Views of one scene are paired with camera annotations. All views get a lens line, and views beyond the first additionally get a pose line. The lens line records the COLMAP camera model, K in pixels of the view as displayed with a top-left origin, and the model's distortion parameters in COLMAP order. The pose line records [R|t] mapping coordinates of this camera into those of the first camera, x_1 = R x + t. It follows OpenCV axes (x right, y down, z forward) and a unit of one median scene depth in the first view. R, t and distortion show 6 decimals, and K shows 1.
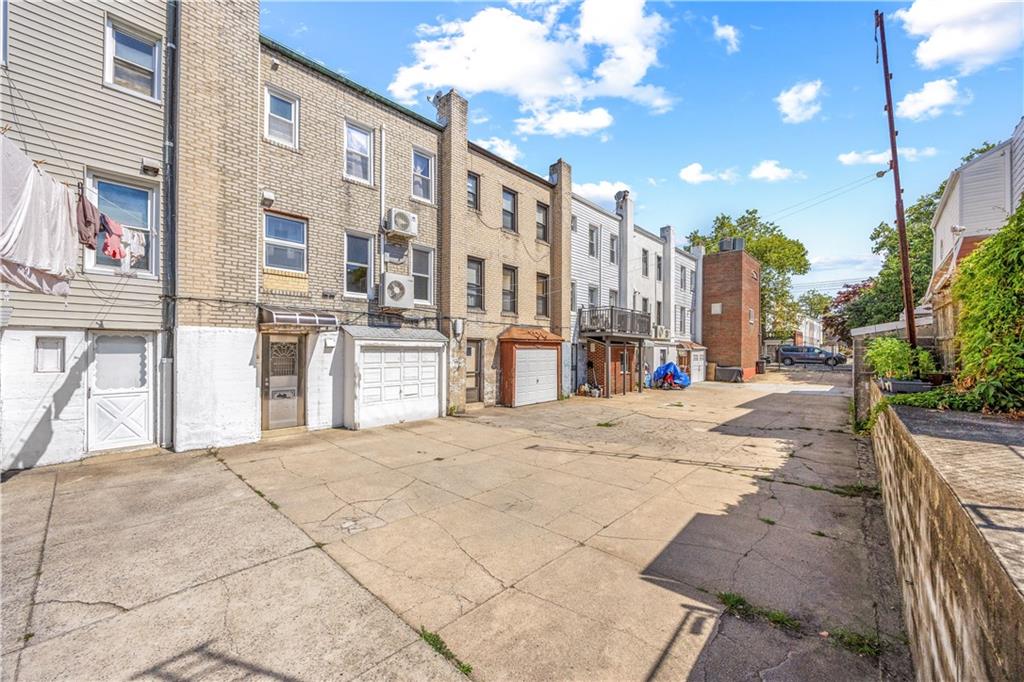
lens RADIAL K [[400.1, 0, 511.3], [0, 400.1, 357.3], [0, 0, 1]] dist [0.000198, 0.000104]
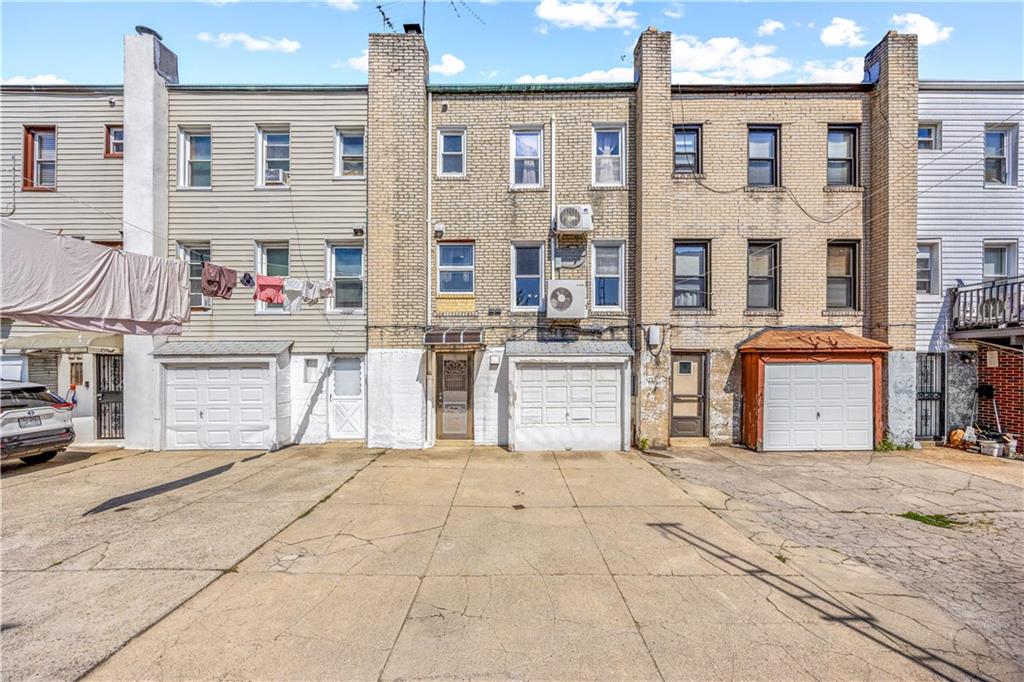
lens RADIAL K [[397.2, 0, 510.6], [0, 397.2, 370.3], [0, 0, 1]] dist [0.000186, -0.000047]
pose [[0.676851, 0.008787, -0.736068, 0.267233], [-0.007334, 0.999960, 0.005194, -0.013500], [0.736084, 0.001882, 0.676888, 0.317603]]
